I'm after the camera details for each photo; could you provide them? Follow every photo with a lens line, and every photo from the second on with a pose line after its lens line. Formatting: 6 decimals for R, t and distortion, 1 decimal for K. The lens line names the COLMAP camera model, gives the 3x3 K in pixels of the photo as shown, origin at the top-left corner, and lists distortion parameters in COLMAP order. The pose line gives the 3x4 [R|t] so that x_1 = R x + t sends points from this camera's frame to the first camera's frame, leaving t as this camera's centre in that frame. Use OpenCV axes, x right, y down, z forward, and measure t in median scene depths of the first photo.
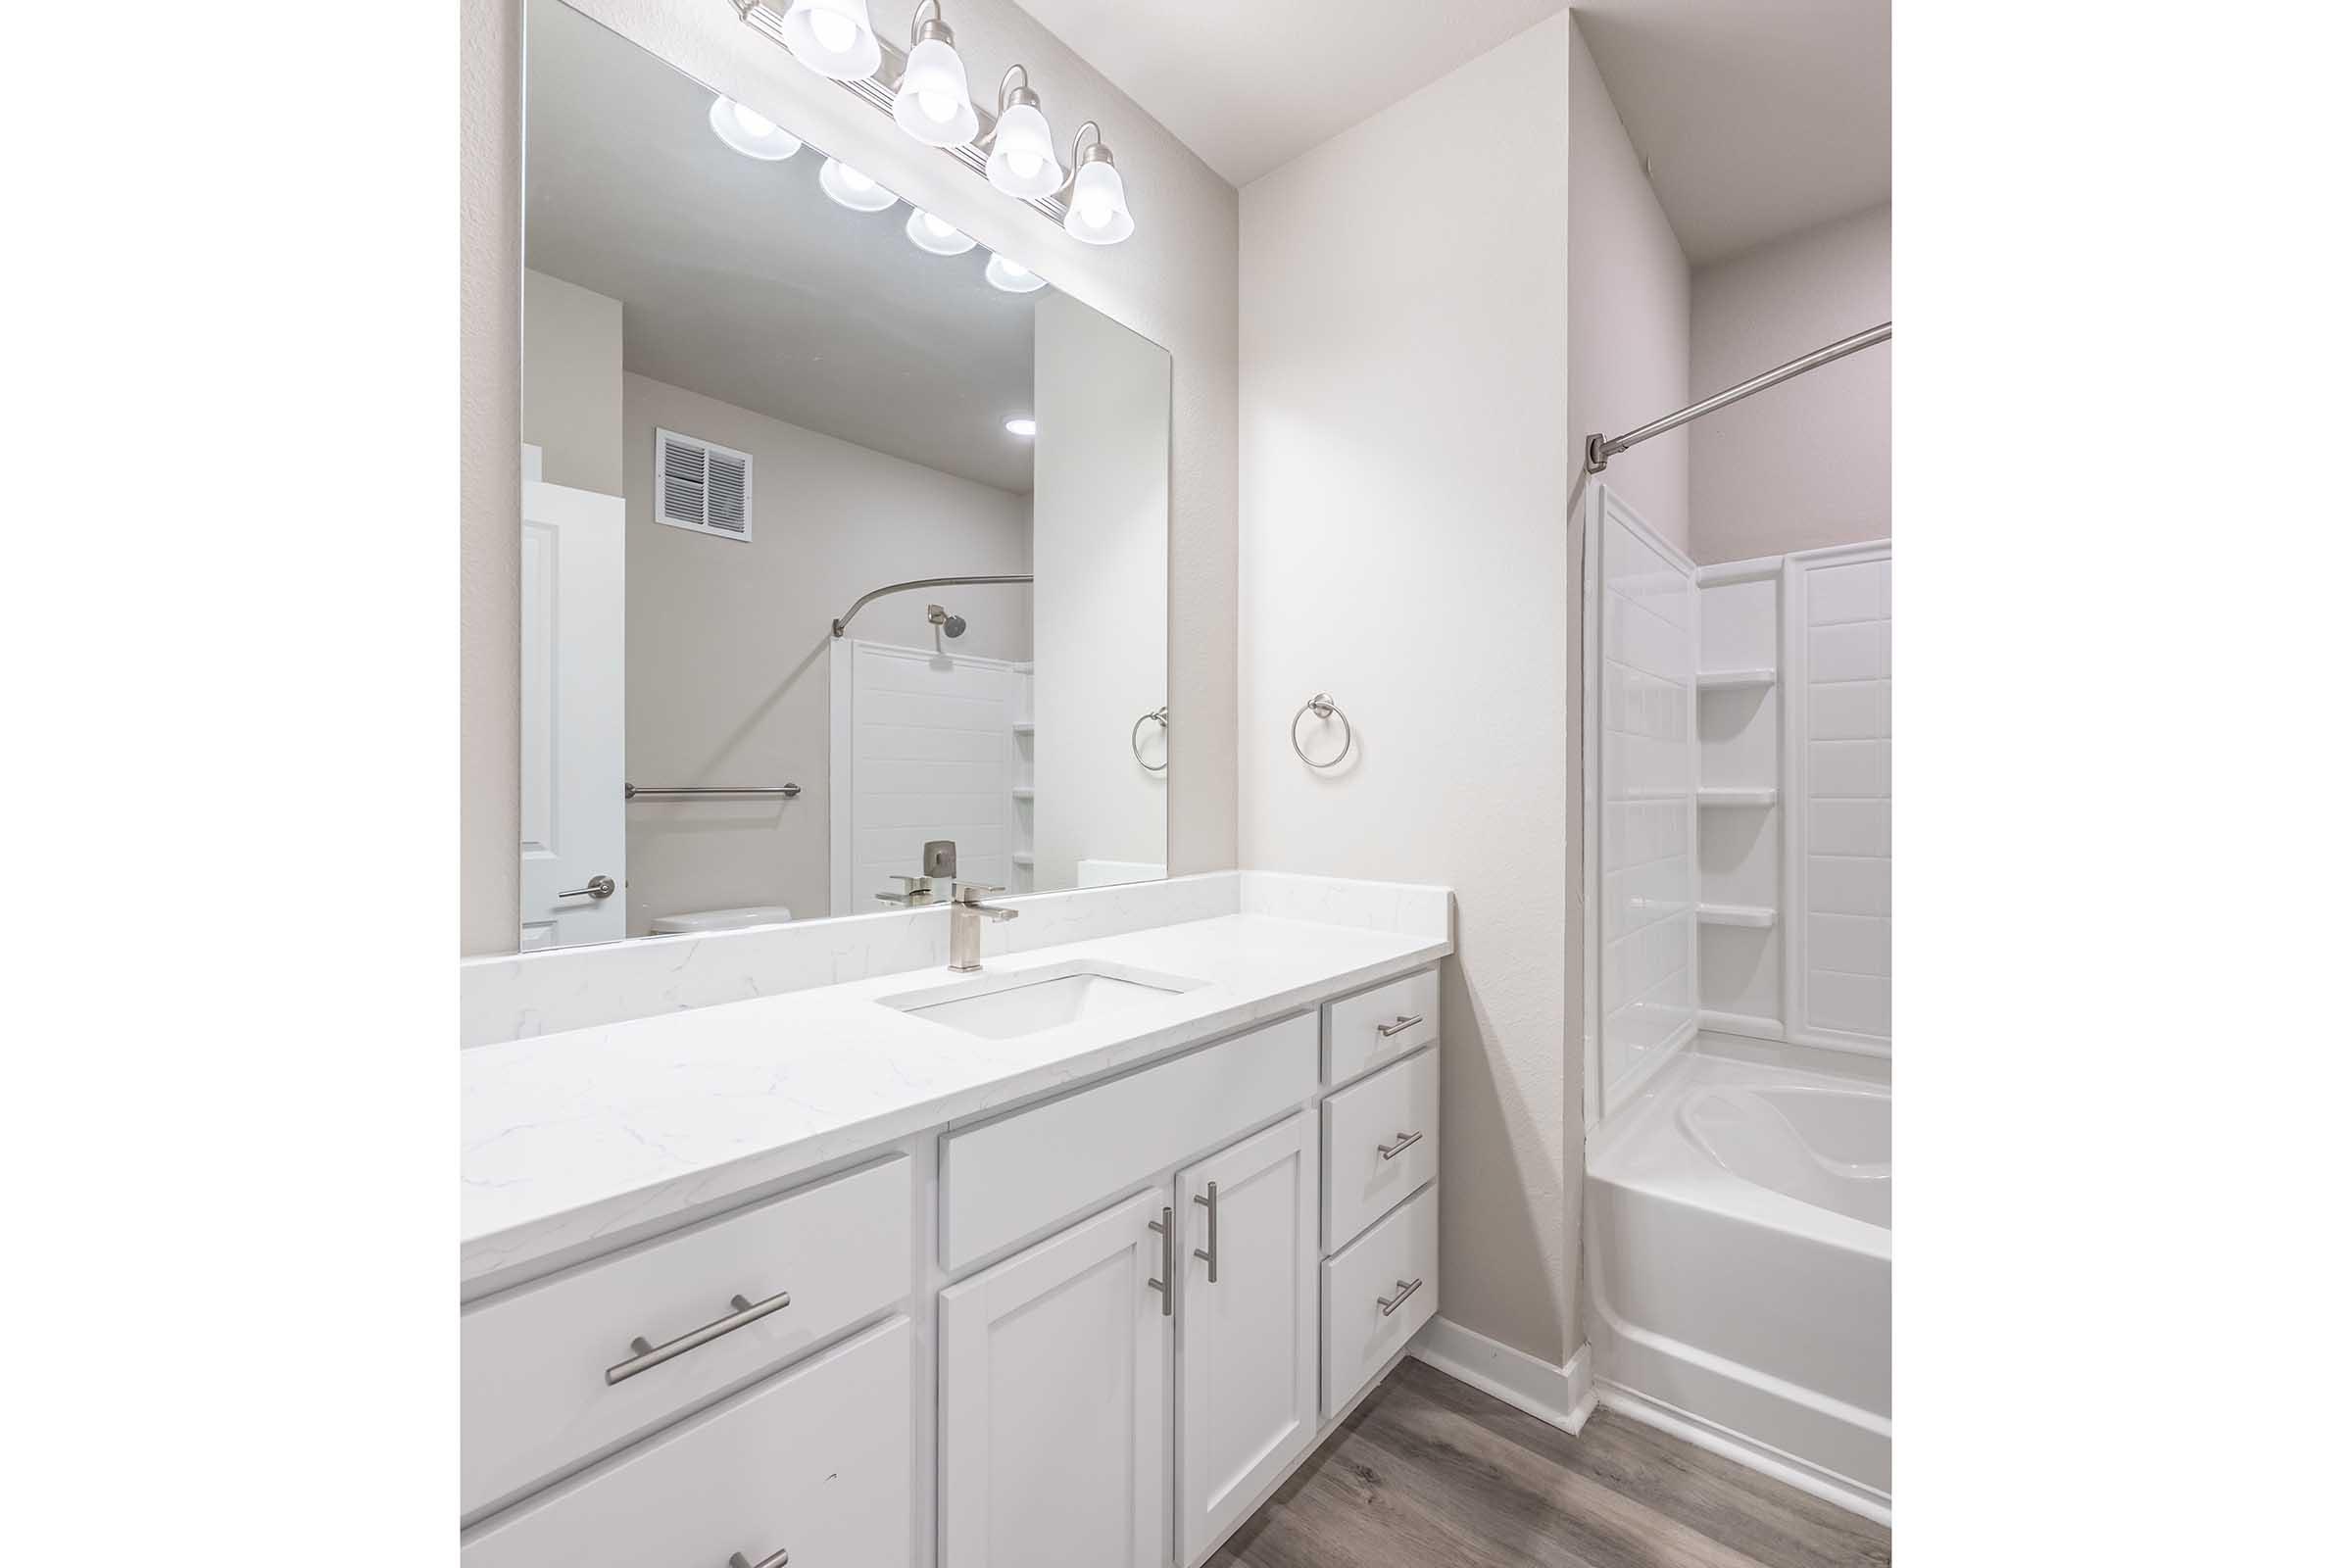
lens RADIAL K [[858.8, 0, 1188.5], [0, 858.8, 788.1], [0, 0, 1]] dist [0.013163, -0.000913]
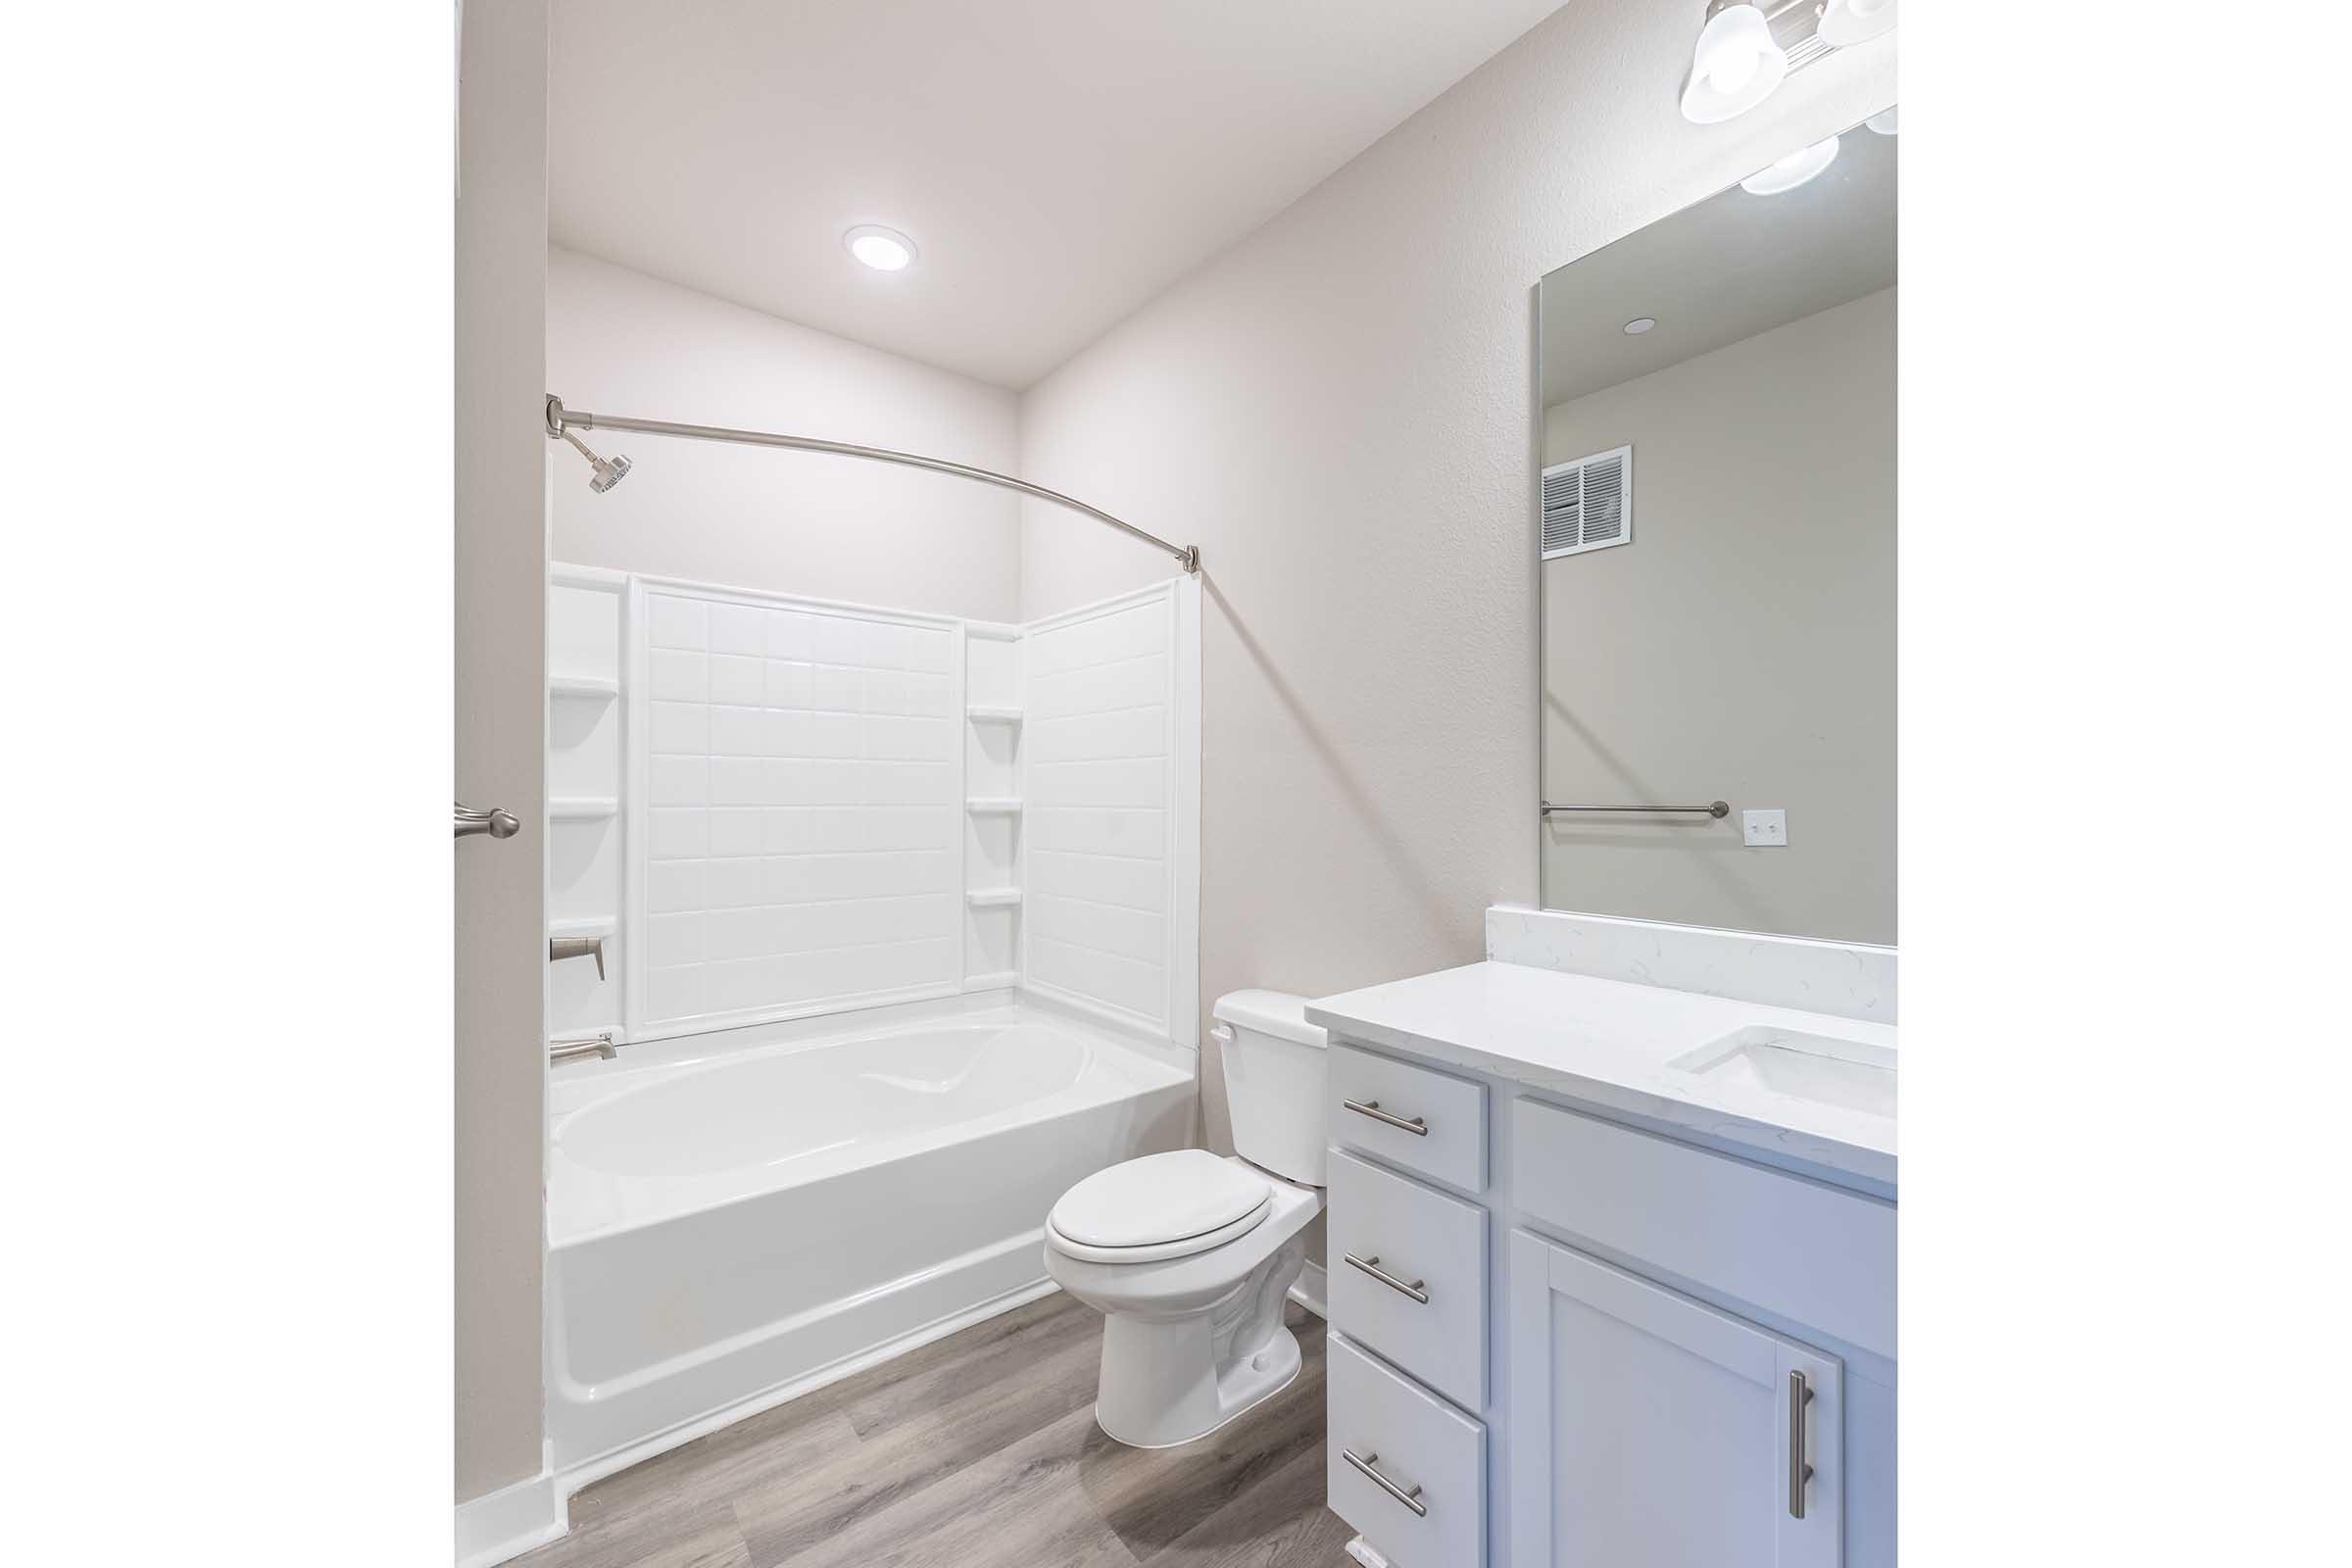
lens RADIAL K [[863.5, 0, 1178.5], [0, 863.5, 786.1], [0, 0, 1]] dist [-0.002925, 0.000068]
pose [[0.191929, 0.012043, 0.981335, -0.270180], [-0.000656, 0.999926, -0.012143, -0.002722], [-0.981409, 0.001687, 0.191922, 0.223345]]
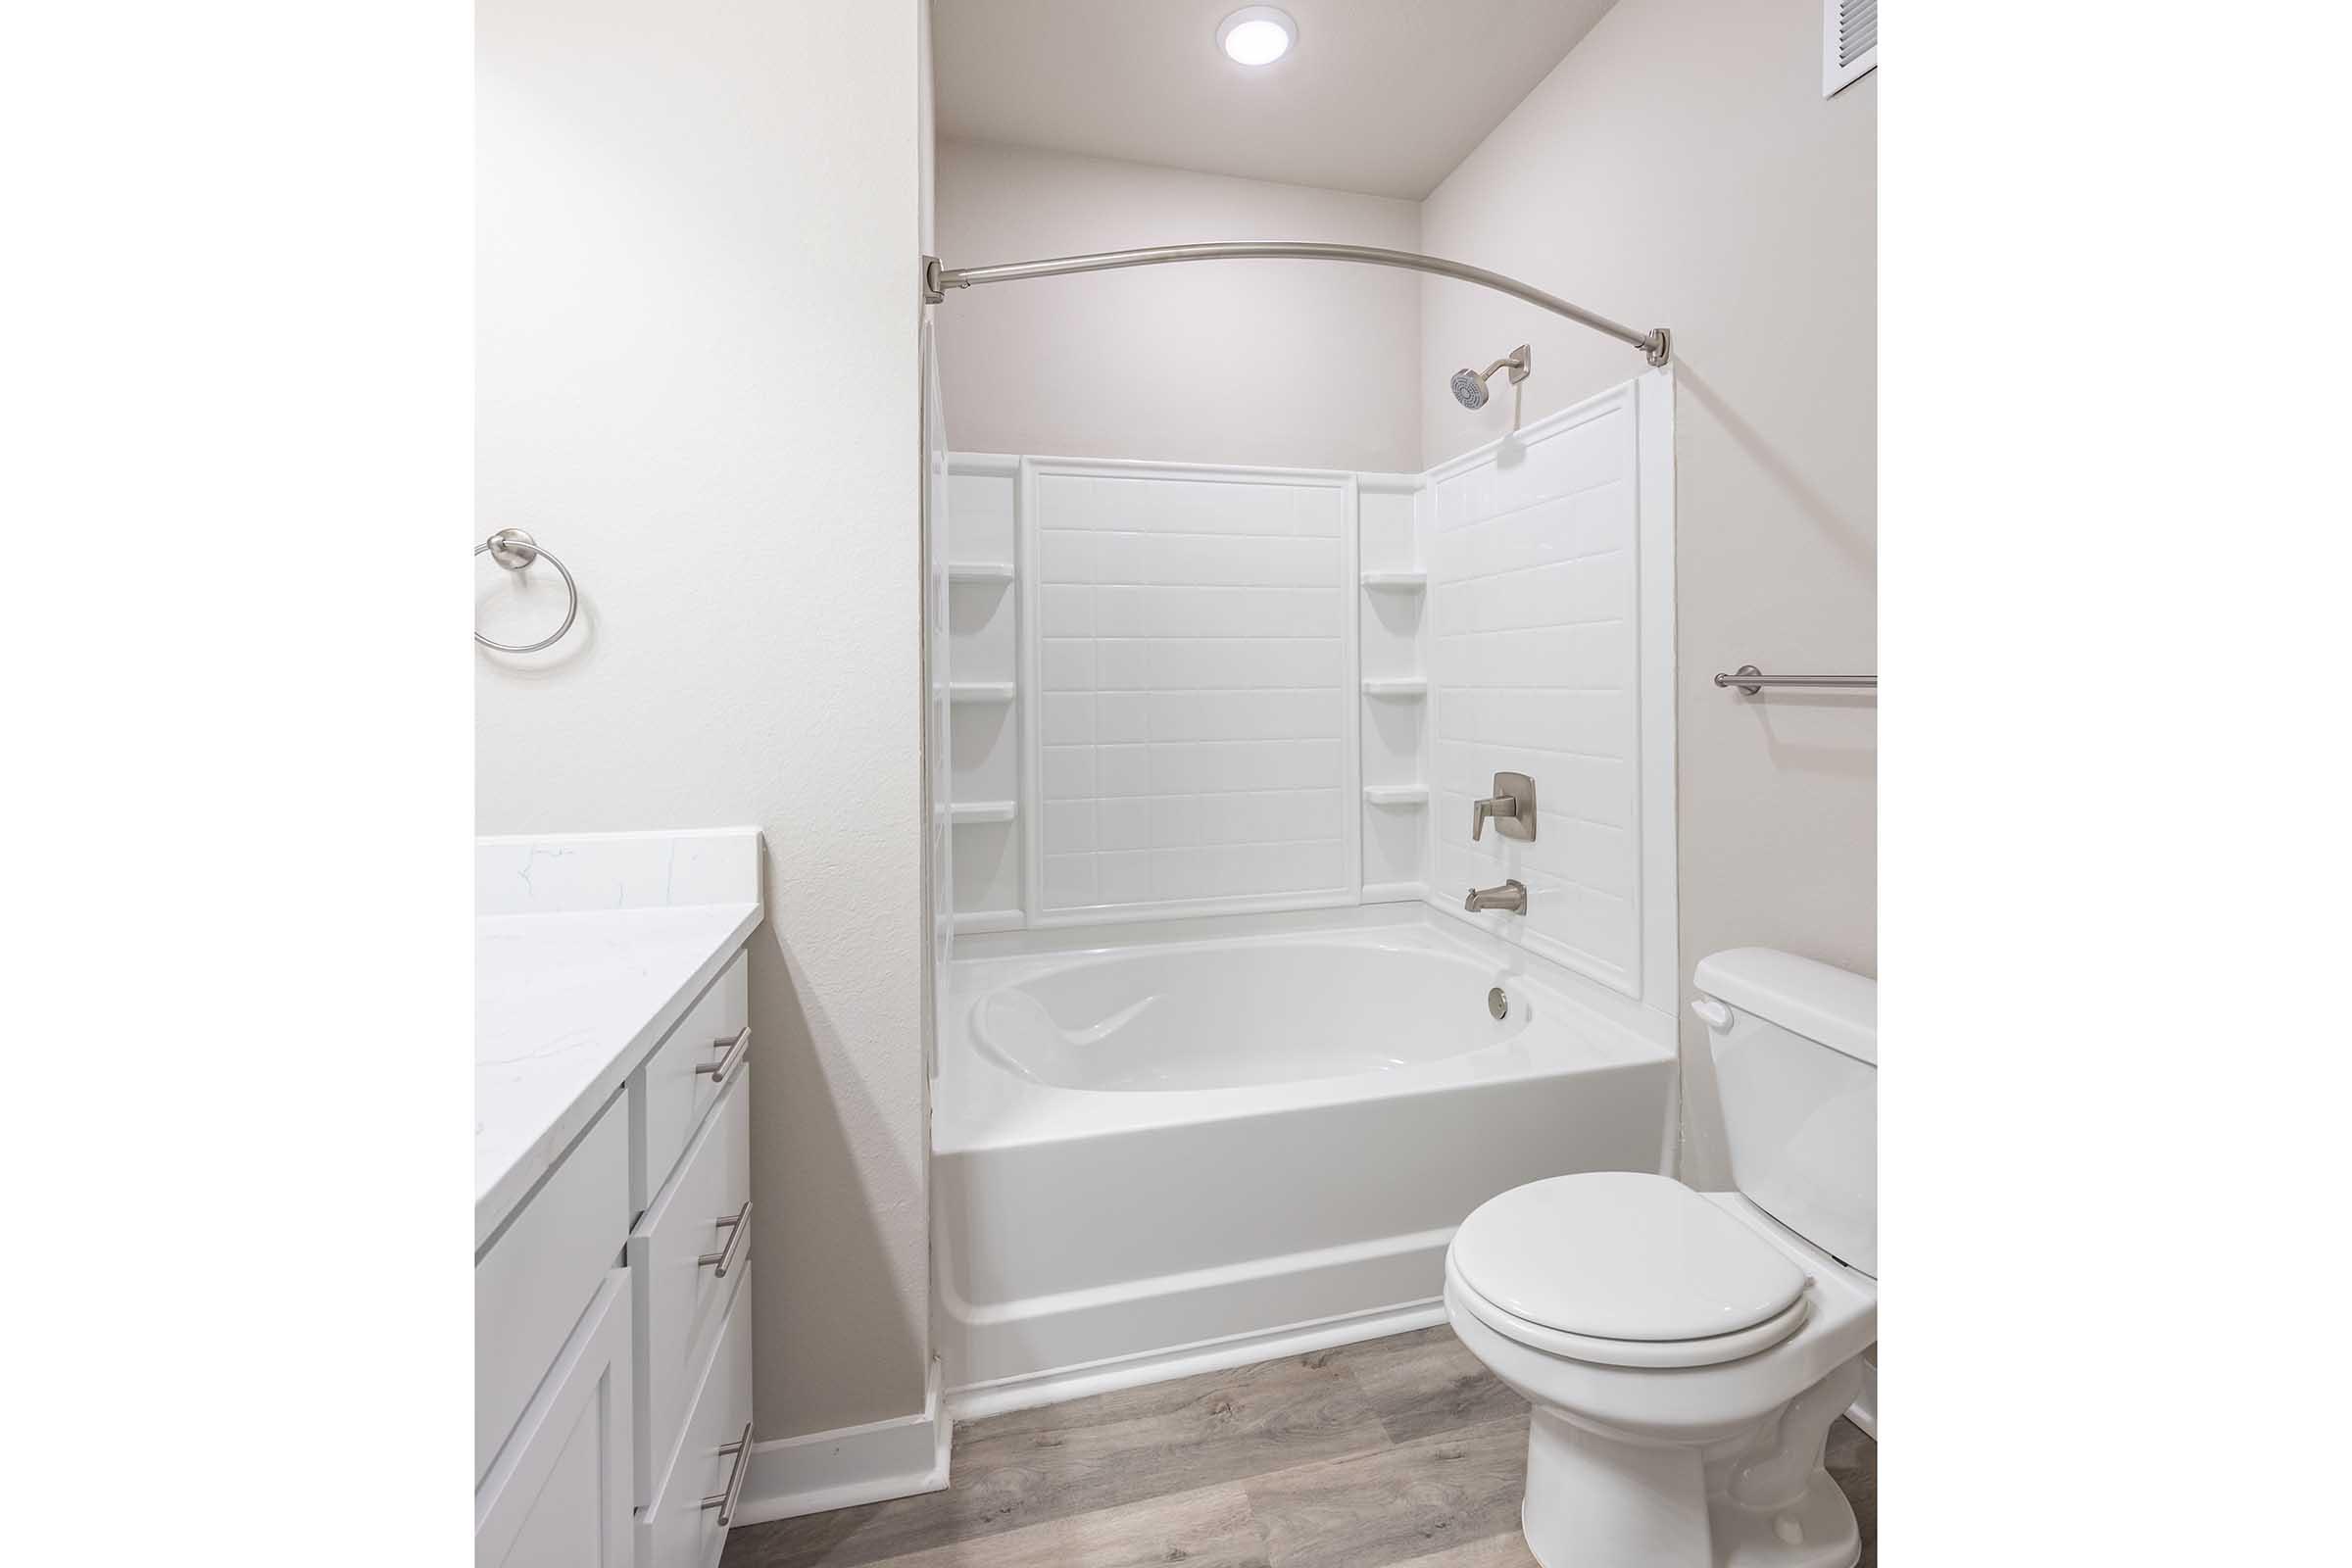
lens RADIAL K [[908.4, 0, 1191.7], [0, 908.4, 685.9], [0, 0, 1]] dist [0.011926, -0.000243]
pose [[0.591824, -0.010582, 0.805998, -0.088460], [0.007853, 0.999942, 0.007362, -0.002776], [-0.806029, 0.001973, 0.591873, 0.279396]]
